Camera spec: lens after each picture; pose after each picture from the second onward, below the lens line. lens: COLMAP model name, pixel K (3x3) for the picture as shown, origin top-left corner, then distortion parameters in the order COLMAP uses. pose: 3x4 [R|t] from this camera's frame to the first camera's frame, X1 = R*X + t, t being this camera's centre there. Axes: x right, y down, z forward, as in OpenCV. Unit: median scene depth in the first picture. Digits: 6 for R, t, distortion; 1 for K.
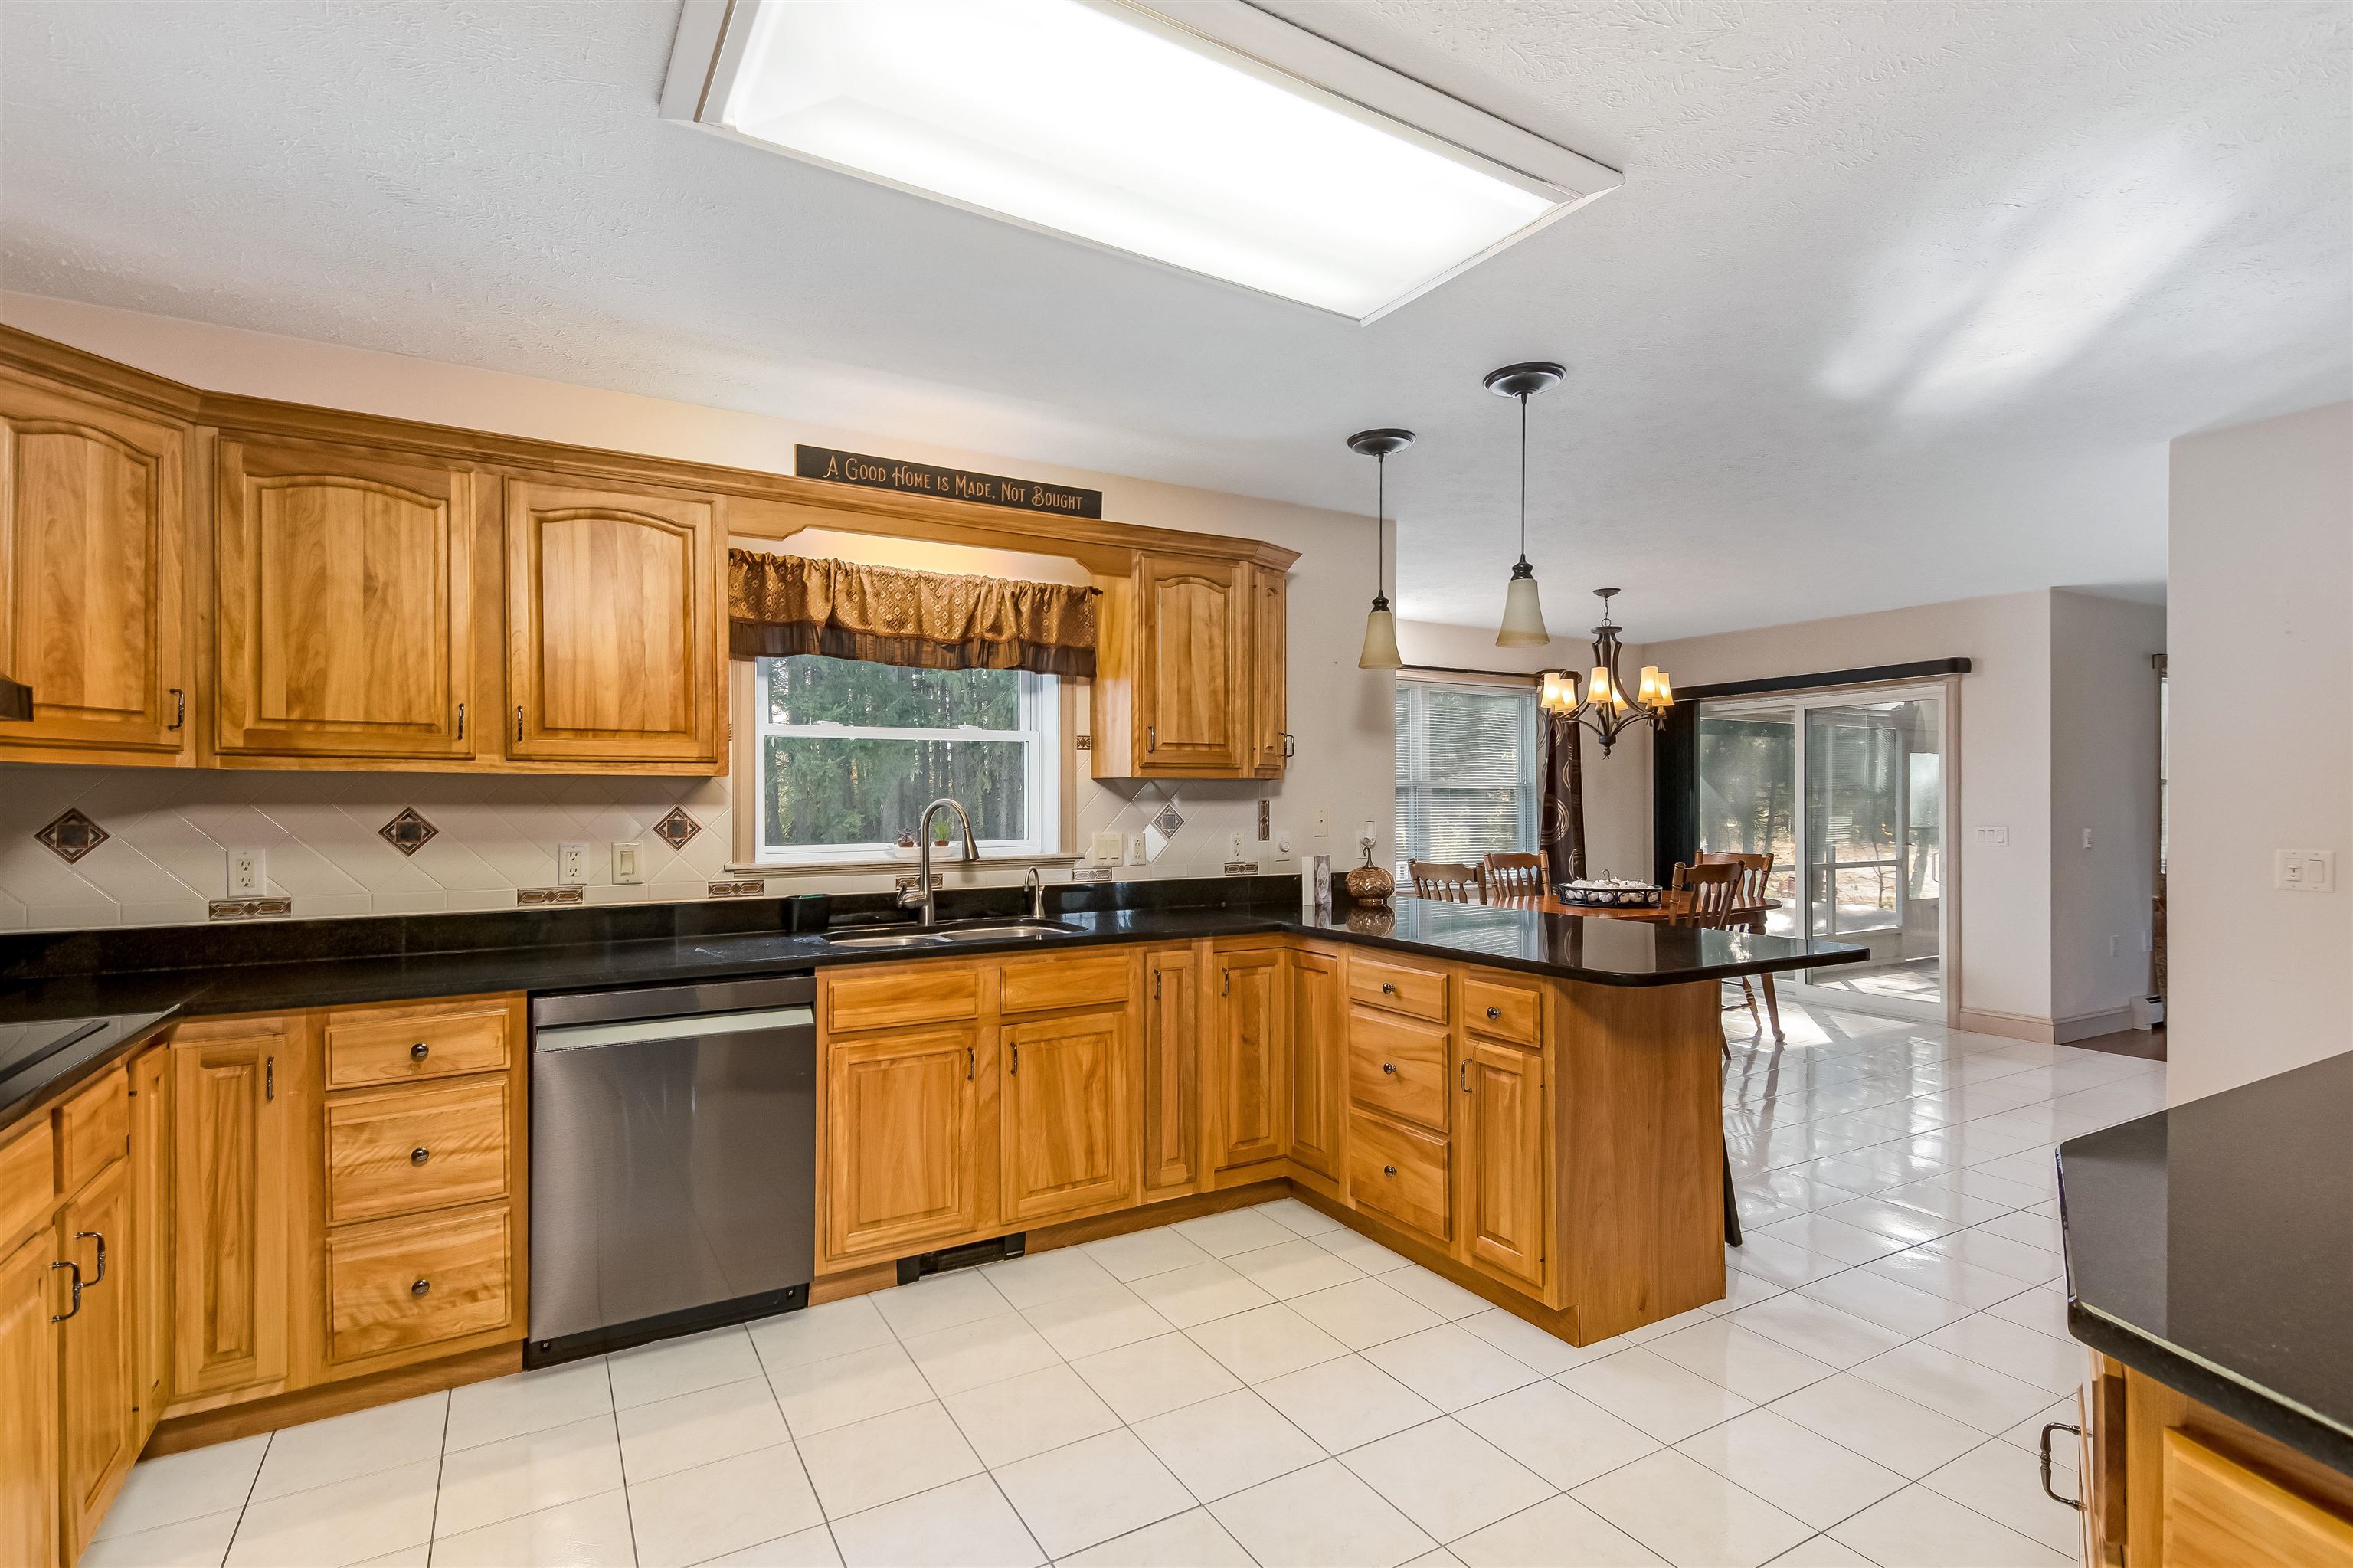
lens RADIAL K [[1100.4, 0, 1172.9], [0, 1100.4, 802.9], [0, 0, 1]] dist [0.011311, -0.000759]
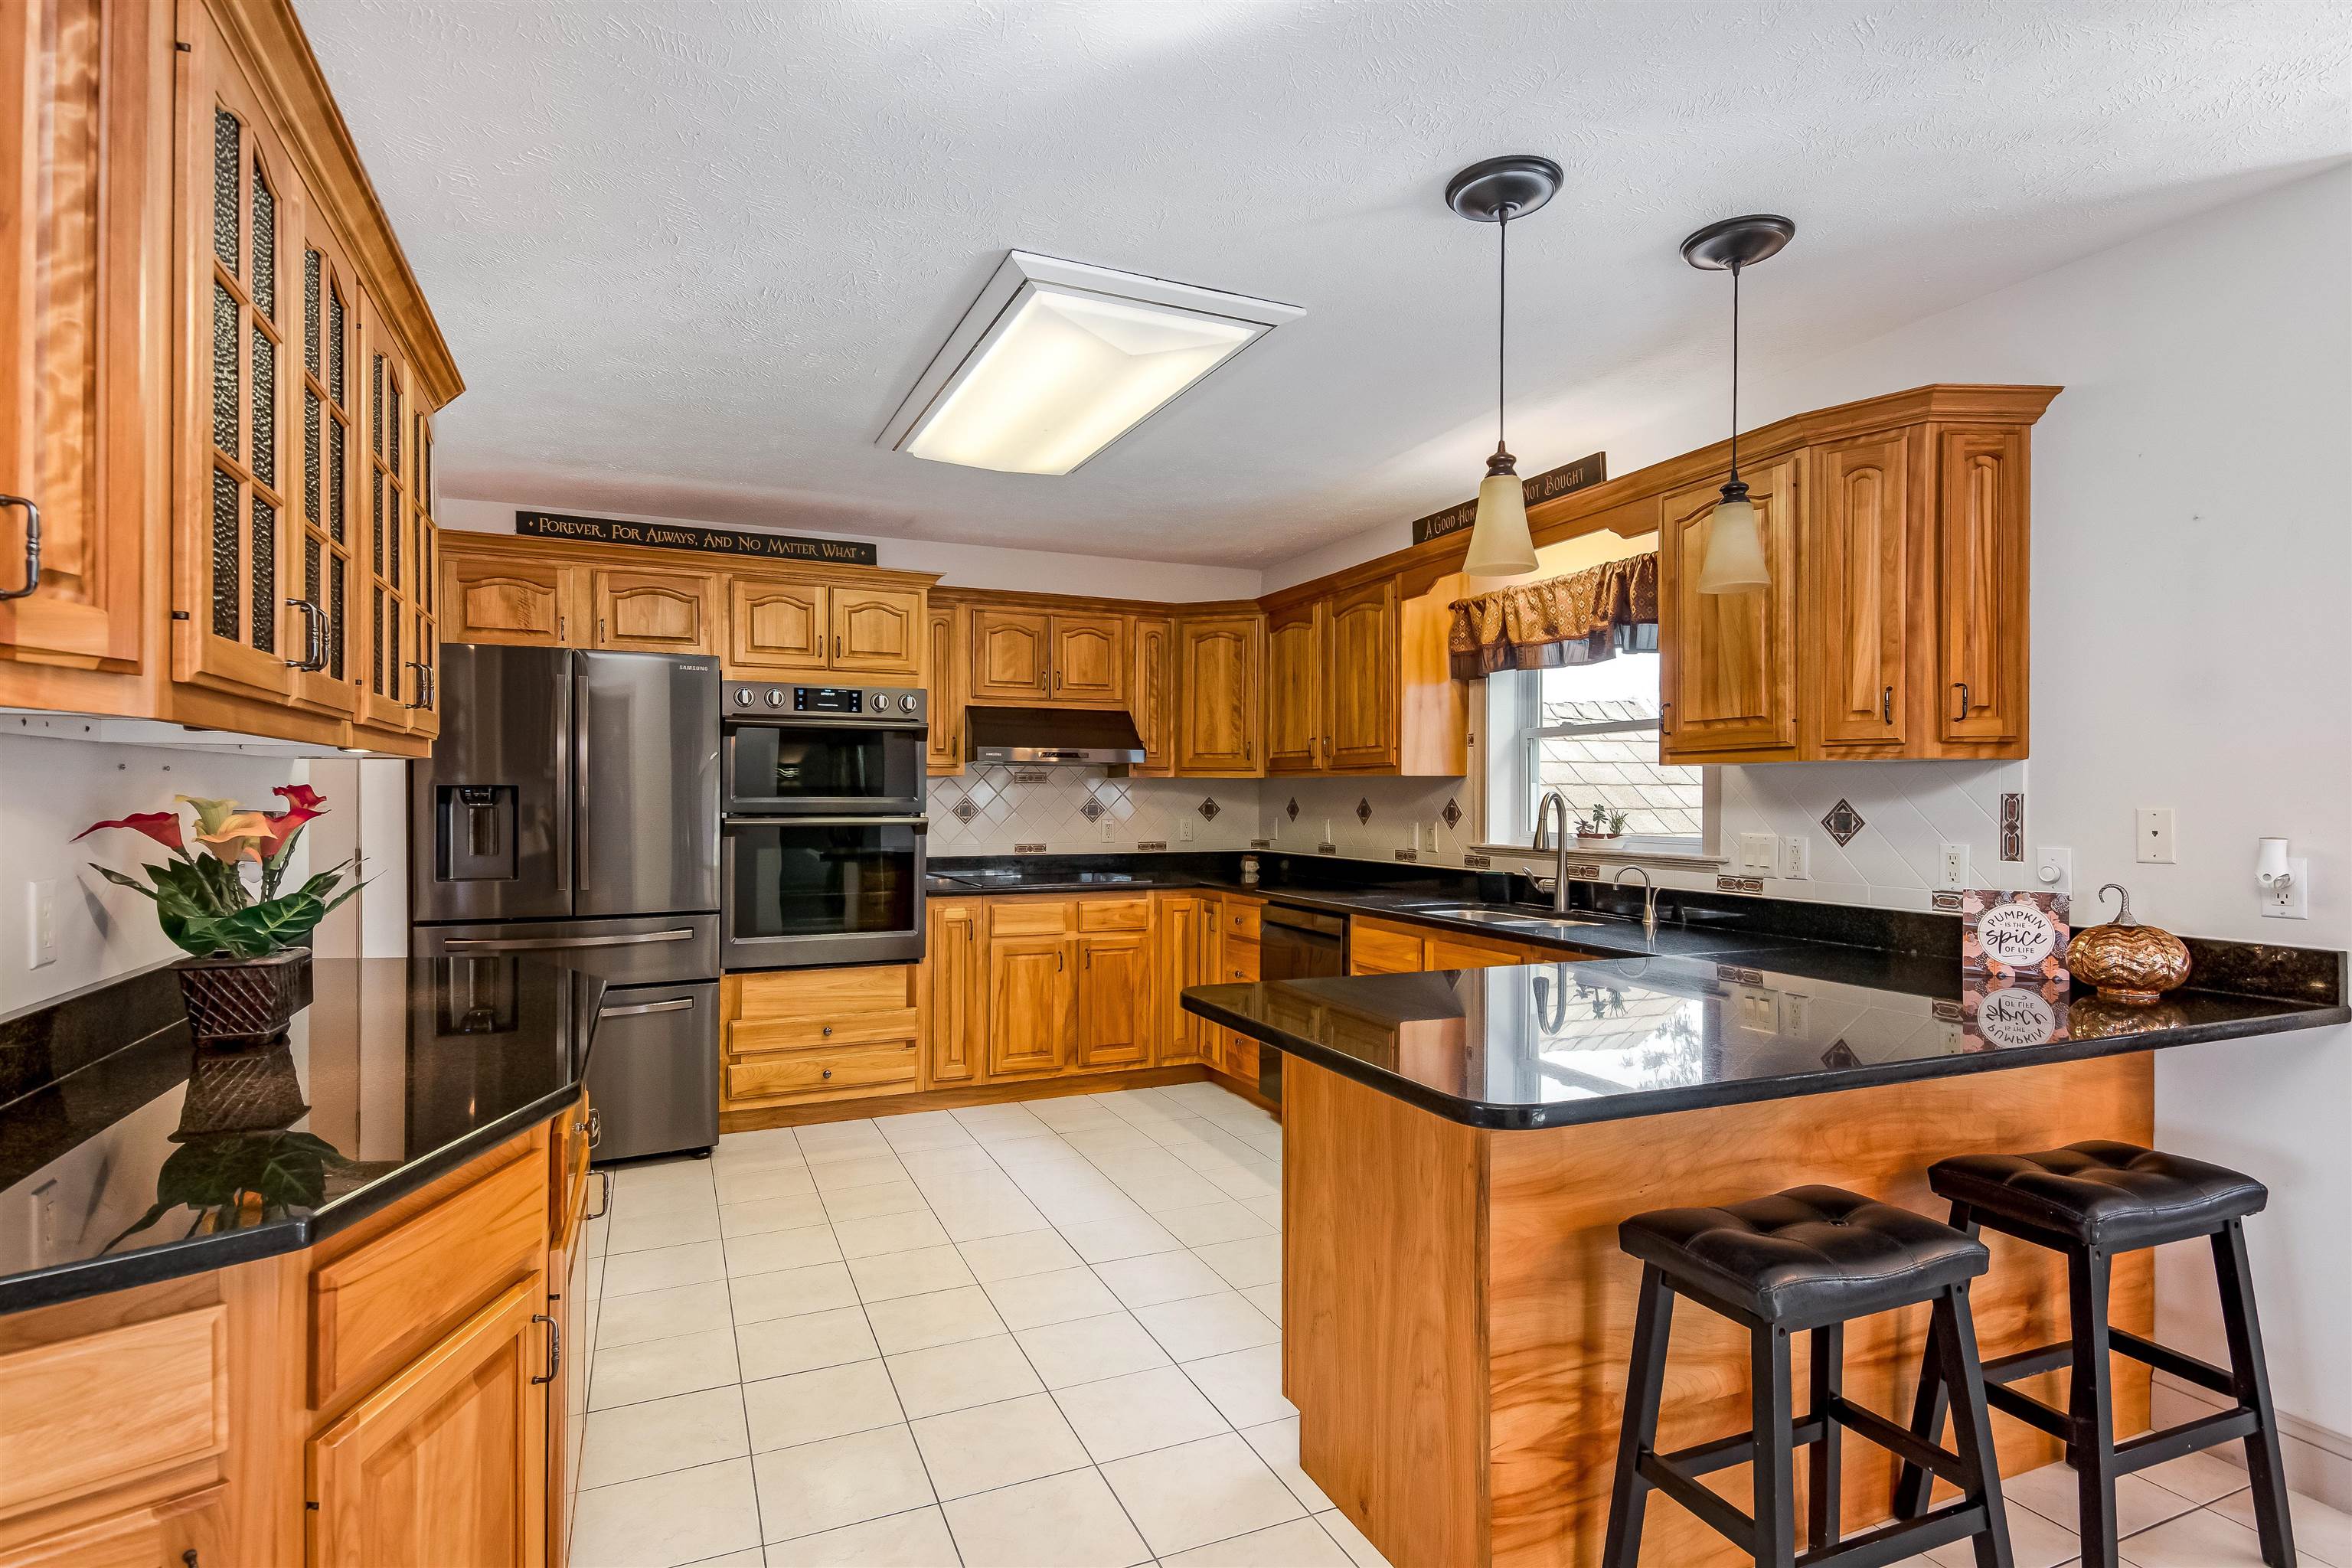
lens RADIAL K [[1211.8, 0, 1189.4], [0, 1211.8, 789.4], [0, 0, 1]] dist [0.044933, -0.003790]
pose [[-0.119989, -0.002754, -0.992771, 1.064457], [-0.000108, 0.999996, -0.002761, -0.002548], [0.992775, -0.000224, -0.119989, 0.860226]]
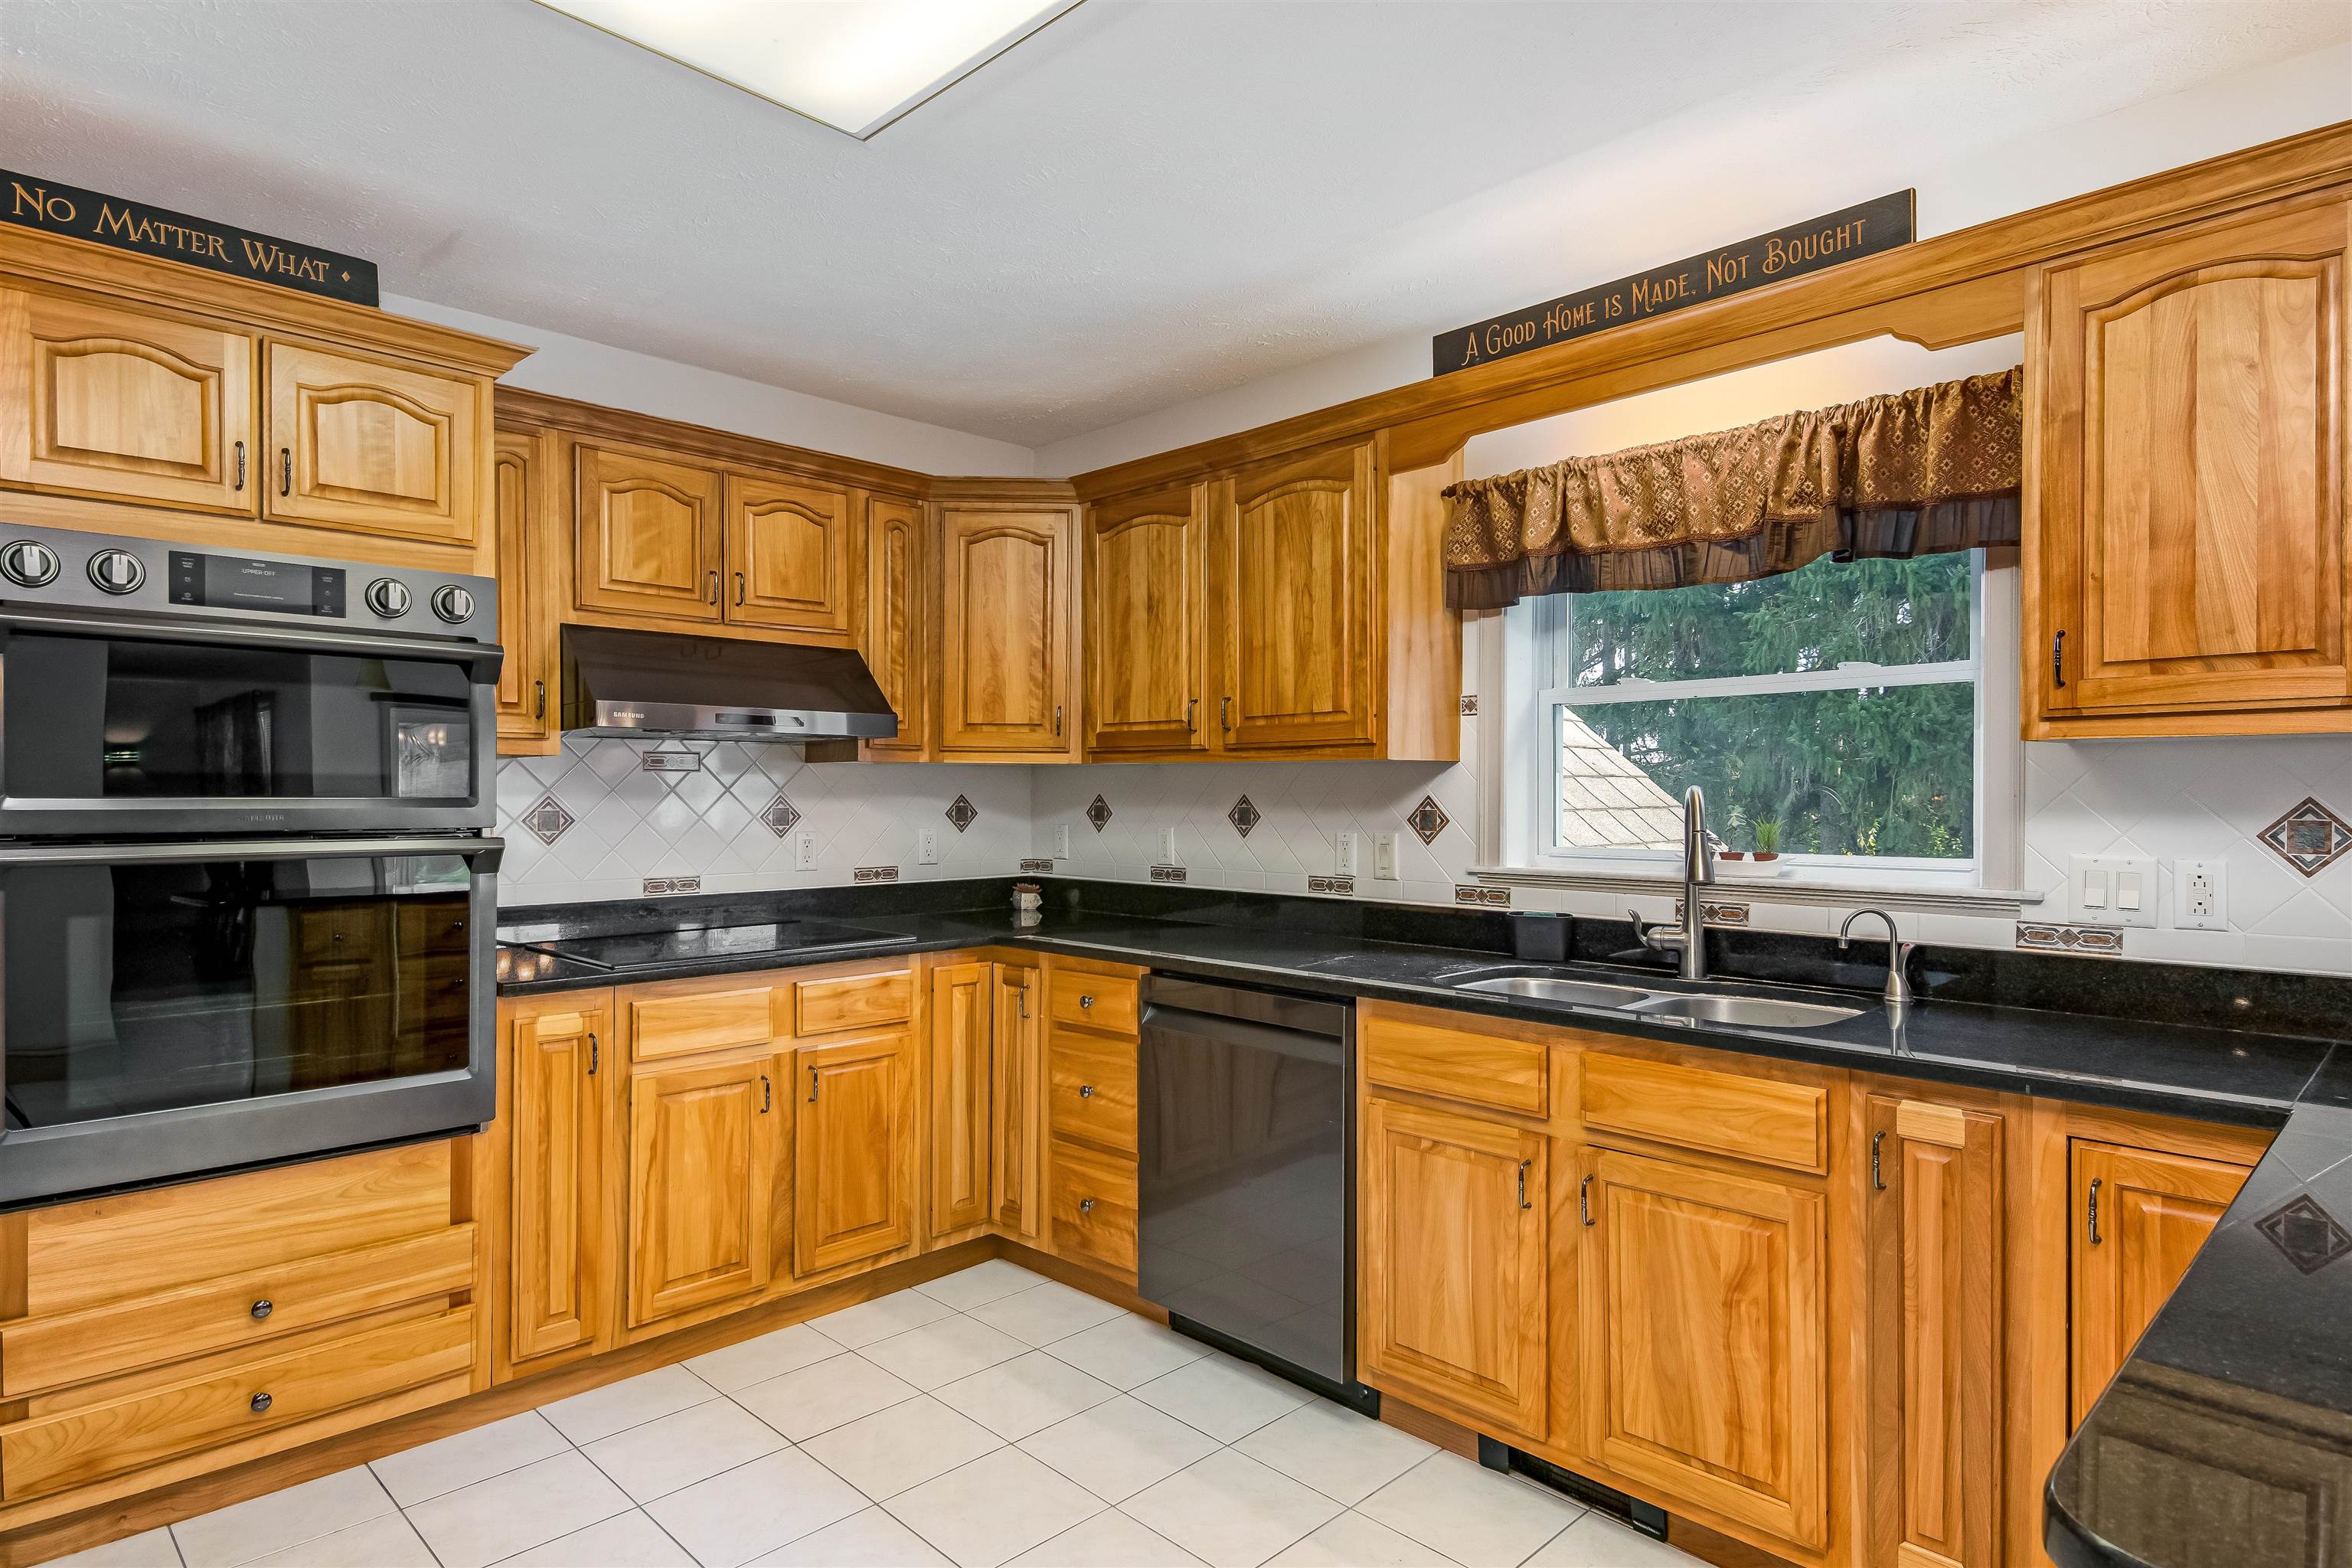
lens RADIAL K [[1282.6, 0, 1197.5], [0, 1282.6, 792.0], [0, 0, 1]] dist [0.034113, -0.016260]
pose [[0.248570, 0.003426, -0.968608, 0.483811], [-0.000021, 0.999994, 0.003532, -0.002564], [0.968614, -0.000858, 0.248569, 0.574267]]
